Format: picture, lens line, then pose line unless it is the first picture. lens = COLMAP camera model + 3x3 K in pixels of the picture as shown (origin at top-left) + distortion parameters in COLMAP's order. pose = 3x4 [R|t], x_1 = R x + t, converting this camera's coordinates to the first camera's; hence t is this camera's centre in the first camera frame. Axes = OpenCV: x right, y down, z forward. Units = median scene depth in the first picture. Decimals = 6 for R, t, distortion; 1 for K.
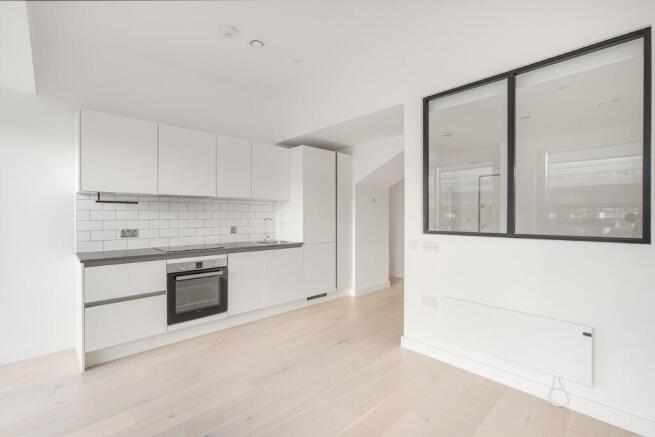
lens RADIAL K [[292.1, 0, 327.5], [0, 292.1, 218.5], [0, 0, 1]] dist [-0.000355, 0.012761]
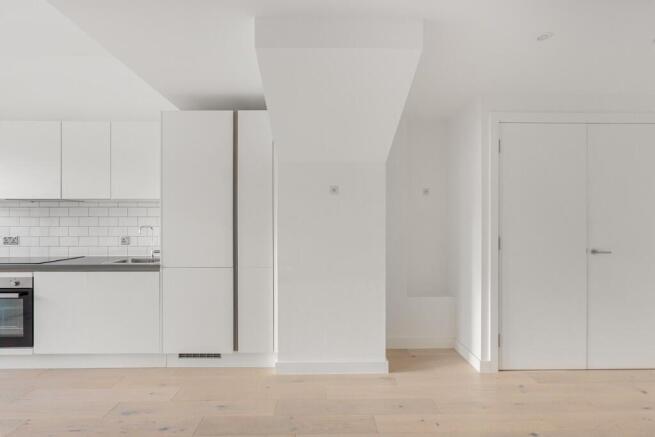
lens RADIAL K [[321.1, 0, 328.1], [0, 321.1, 221.8], [0, 0, 1]] dist [0.000547, 0.000351]
pose [[0.738750, -0.001669, -0.673978, 0.781214], [-0.005220, 0.999953, -0.008198, -0.007880], [0.673959, 0.009574, 0.738706, 0.877015]]
